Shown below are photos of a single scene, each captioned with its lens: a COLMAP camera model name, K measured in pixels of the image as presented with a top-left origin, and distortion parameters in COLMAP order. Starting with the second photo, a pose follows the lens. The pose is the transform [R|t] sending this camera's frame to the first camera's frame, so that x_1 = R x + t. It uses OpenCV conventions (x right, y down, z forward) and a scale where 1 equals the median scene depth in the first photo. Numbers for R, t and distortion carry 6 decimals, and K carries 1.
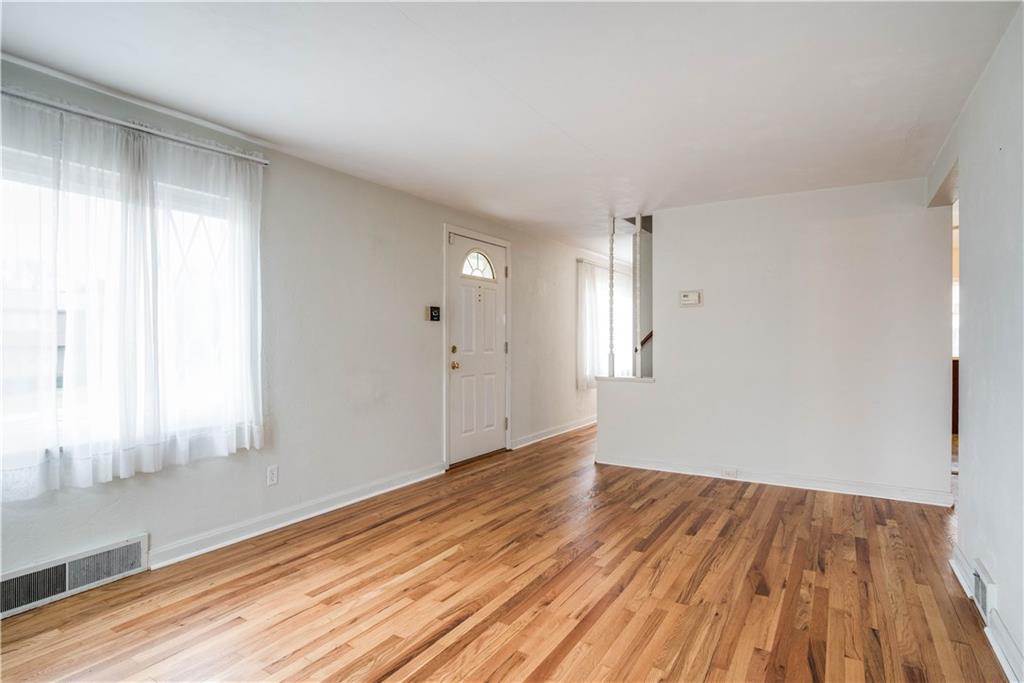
lens RADIAL K [[529.5, 0, 512.2], [0, 529.5, 333.3], [0, 0, 1]] dist [-0.036396, 0.016089]
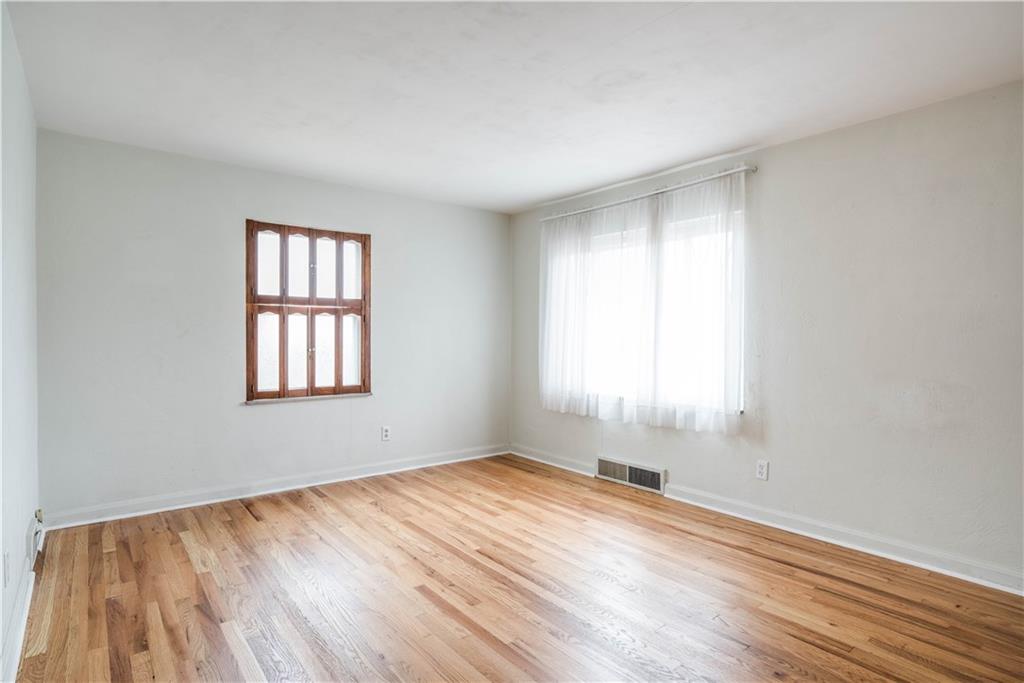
lens RADIAL K [[529.5, 0, 512.2], [0, 529.5, 333.3], [0, 0, 1]] dist [-0.036396, 0.016089]
pose [[-0.327276, -0.004117, -0.944920, 0.710759], [0.006445, 0.999958, -0.006589, 0.010704], [0.944907, -0.008247, -0.327236, 0.943276]]
